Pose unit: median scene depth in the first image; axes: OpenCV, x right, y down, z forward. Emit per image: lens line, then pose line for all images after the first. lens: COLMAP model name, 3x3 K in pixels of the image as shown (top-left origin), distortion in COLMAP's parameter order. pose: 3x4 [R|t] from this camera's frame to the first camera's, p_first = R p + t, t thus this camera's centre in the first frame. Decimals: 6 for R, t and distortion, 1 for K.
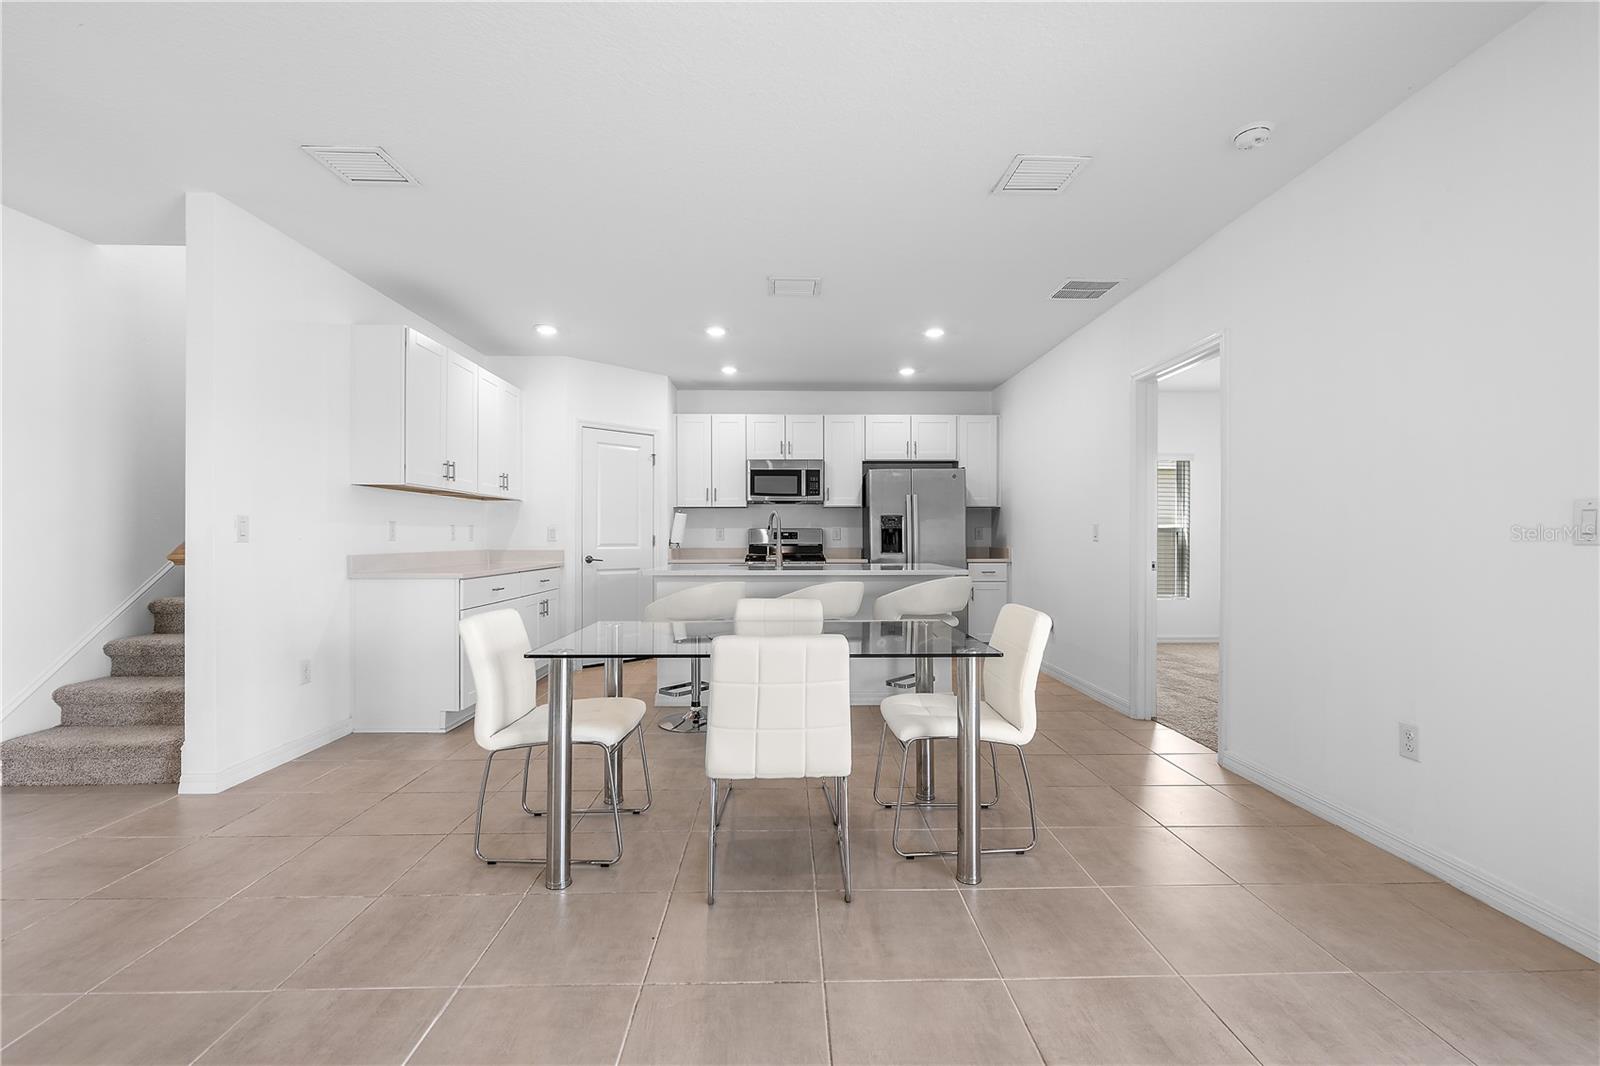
lens RADIAL K [[705.3, 0, 796.3], [0, 705.3, 537.8], [0, 0, 1]] dist [-0.003954, -0.000035]
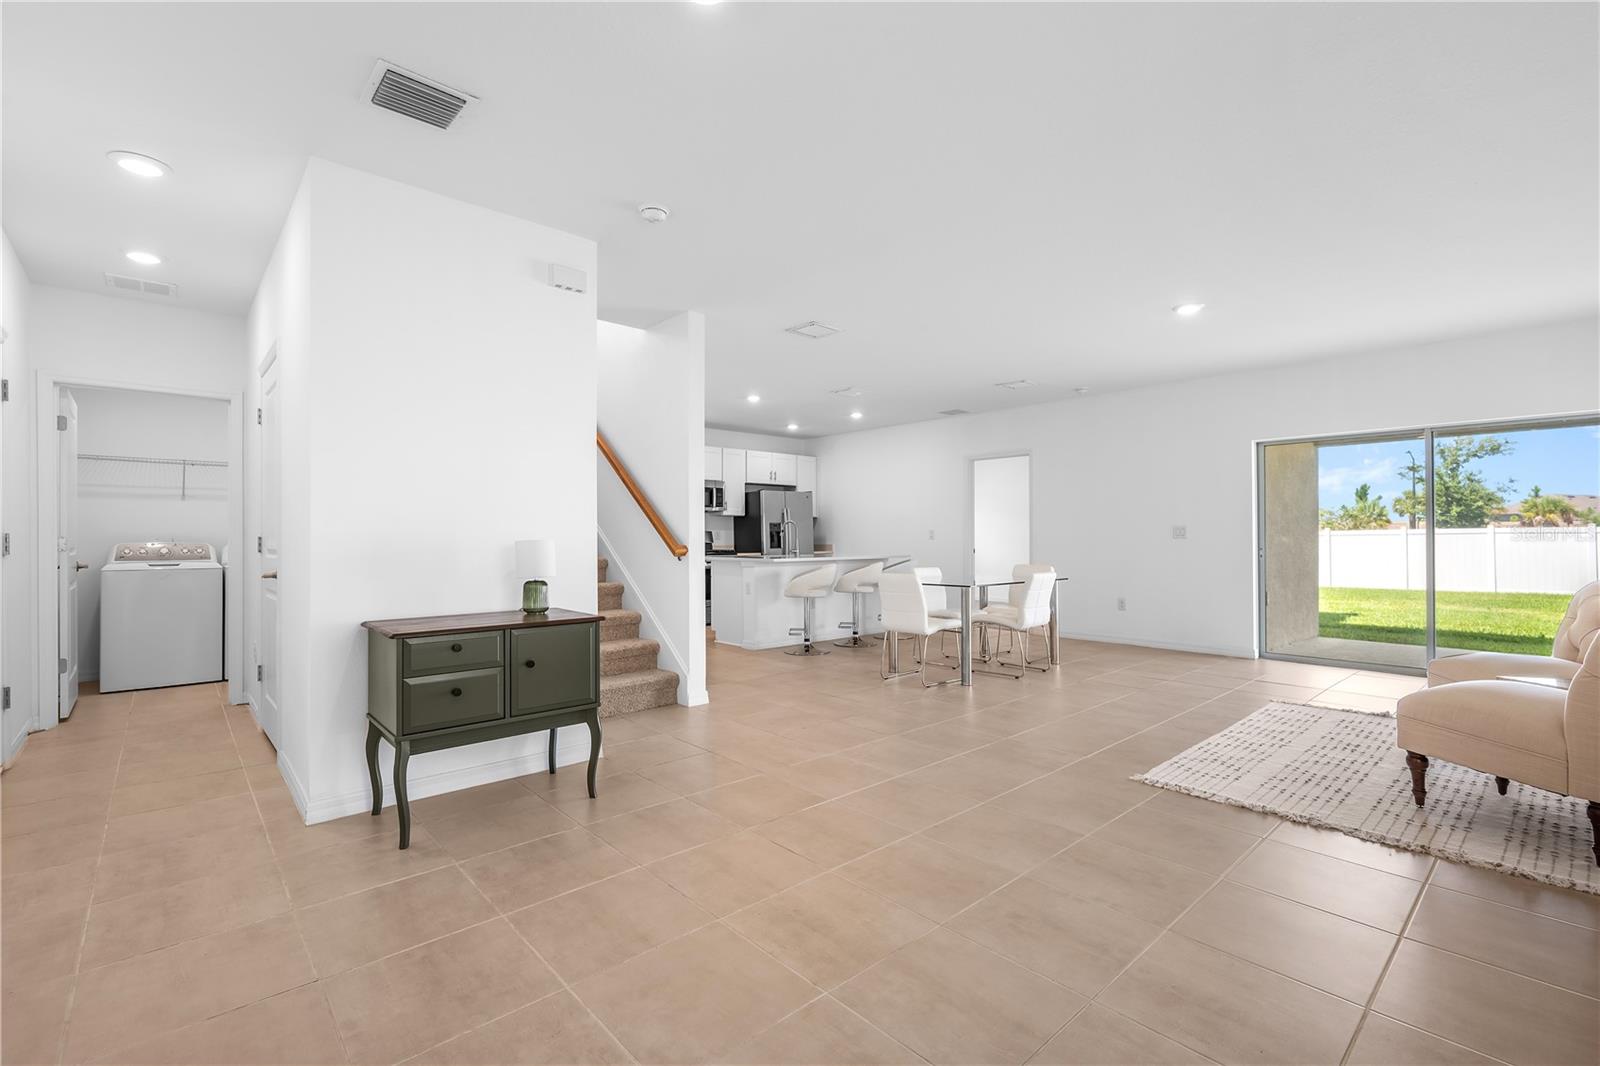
lens RADIAL K [[705.3, 0, 815.1], [0, 705.3, 536.7], [0, 0, 1]] dist [-0.003954, -0.000035]
pose [[0.747455, -0.000140, 0.664312, -0.770384], [0.002628, 0.999993, -0.002747, 0.001627], [-0.664307, 0.003799, 0.747450, -0.142787]]
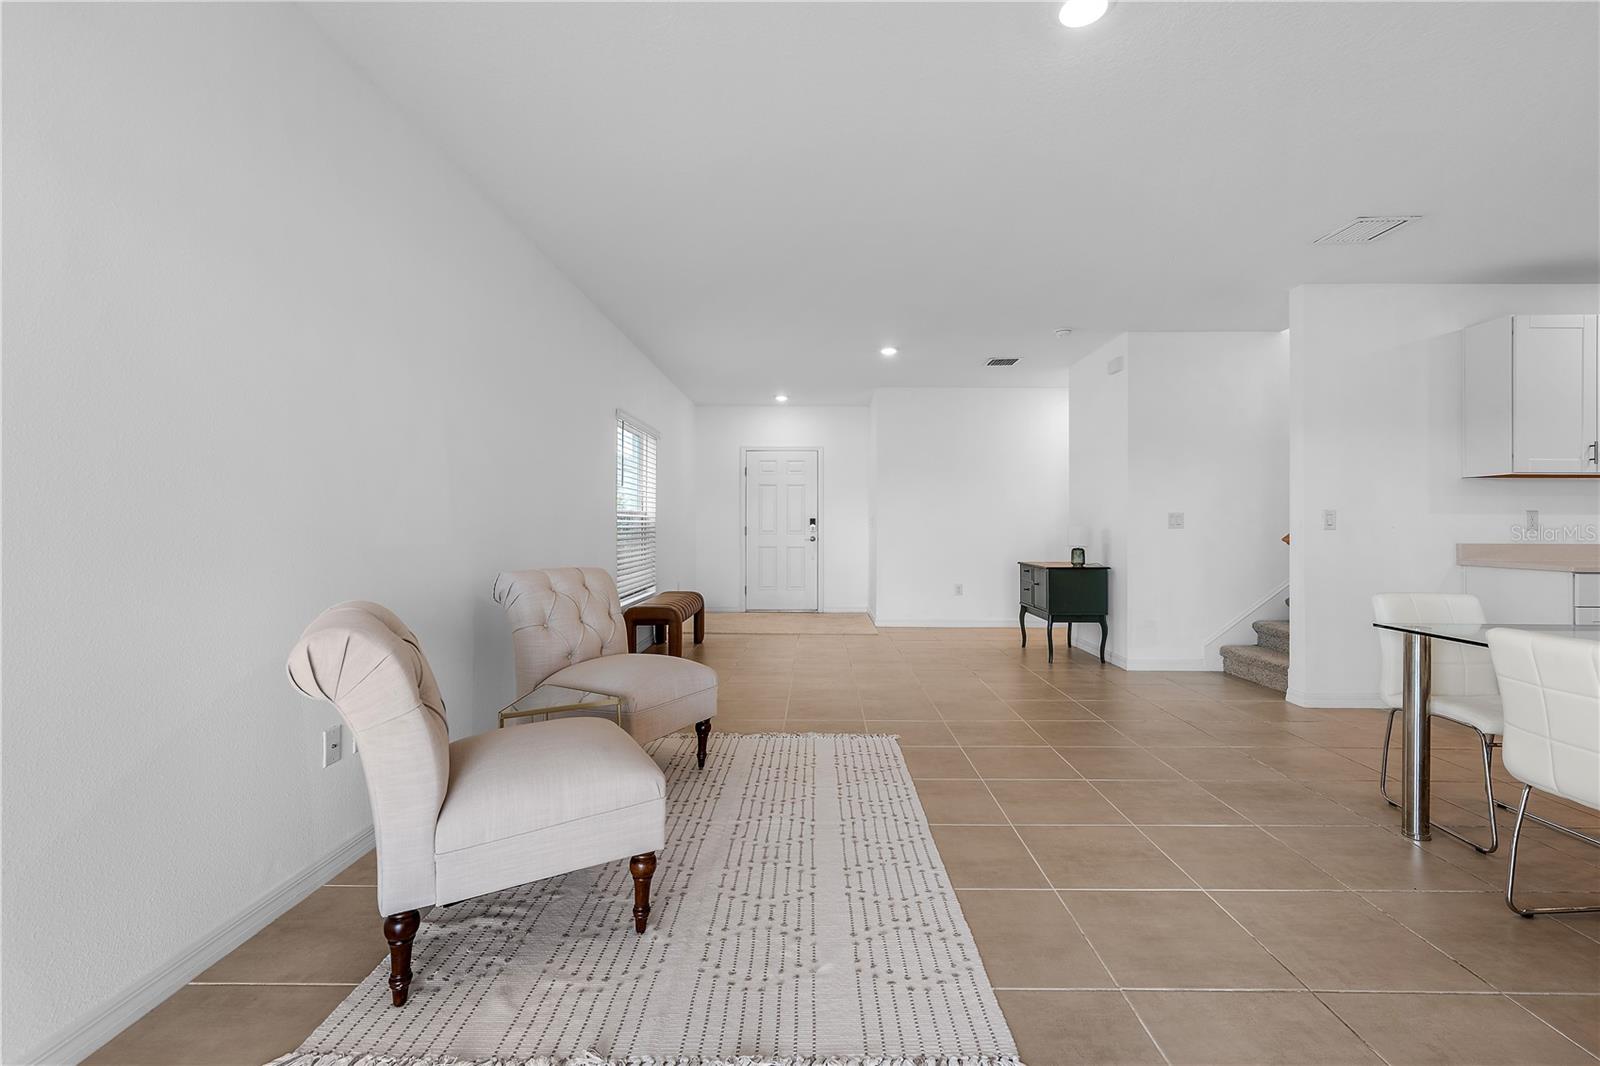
lens RADIAL K [[676.4, 0, 813.6], [0, 676.4, 524.7], [0, 0, 1]] dist [-0.001821, 0.000530]
pose [[-0.029631, 0.001028, -0.999560, 0.262209], [-0.006120, 0.999981, 0.001210, 0.000347], [0.999542, 0.006153, -0.029624, 0.024854]]
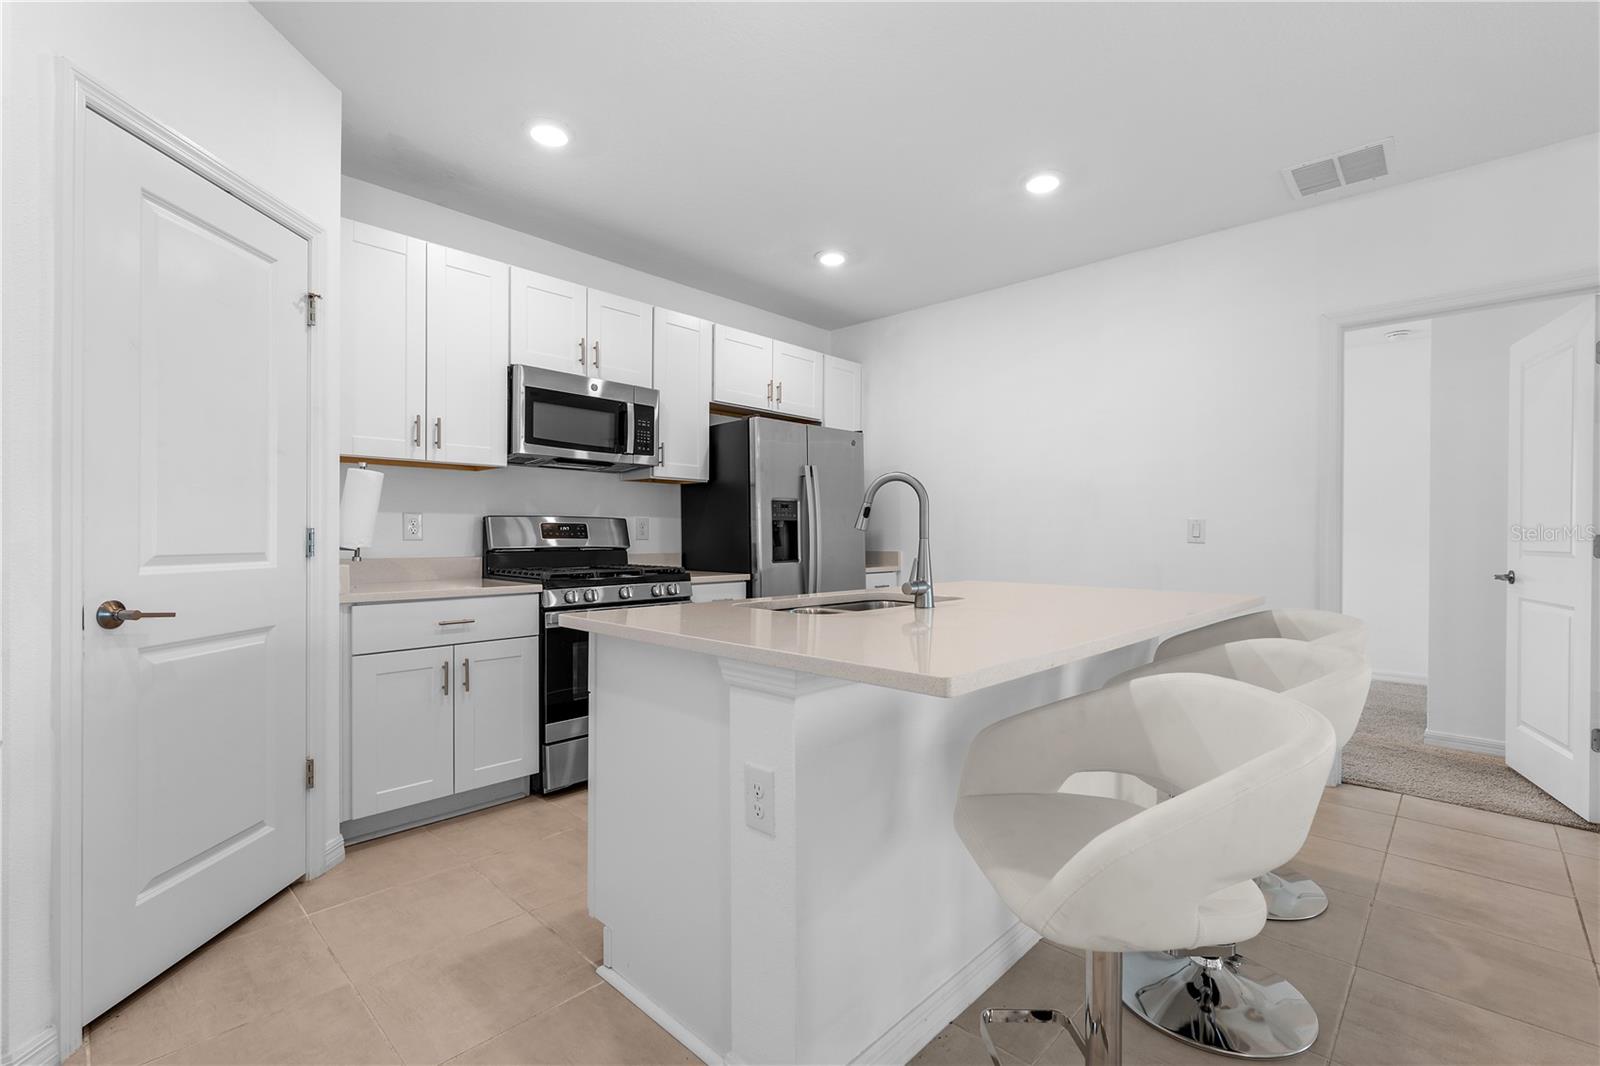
lens RADIAL K [[705.3, 0, 803.6], [0, 705.3, 536.3], [0, 0, 1]] dist [-0.003954, -0.000035]
pose [[0.706306, 0.003981, 0.707896, -0.271479], [-0.005391, 0.999985, -0.000245, -0.000205], [-0.707886, -0.003643, 0.706317, 0.571354]]
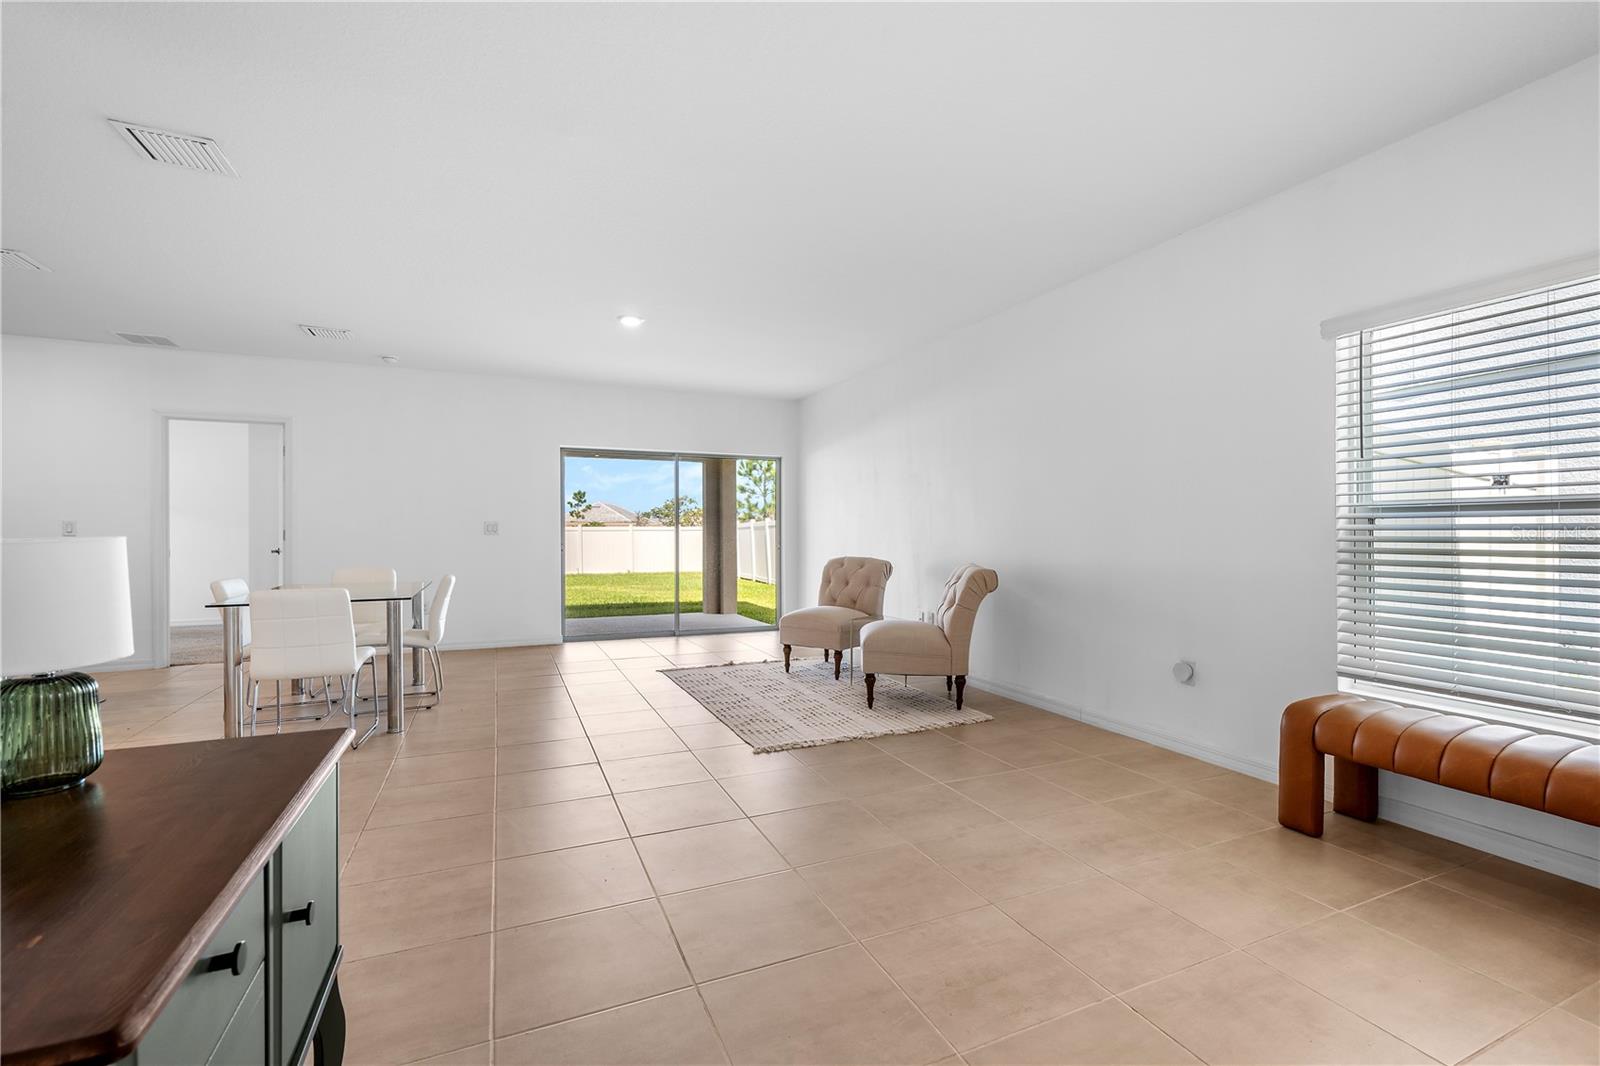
lens RADIAL K [[676.4, 0, 798.4], [0, 676.4, 540.3], [0, 0, 1]] dist [-0.001821, 0.000530]
pose [[-0.387732, -0.007849, 0.921739, -0.766910], [0.001009, 0.999960, 0.008940, 0.002873], [-0.921772, 0.004397, -0.387708, 0.247866]]
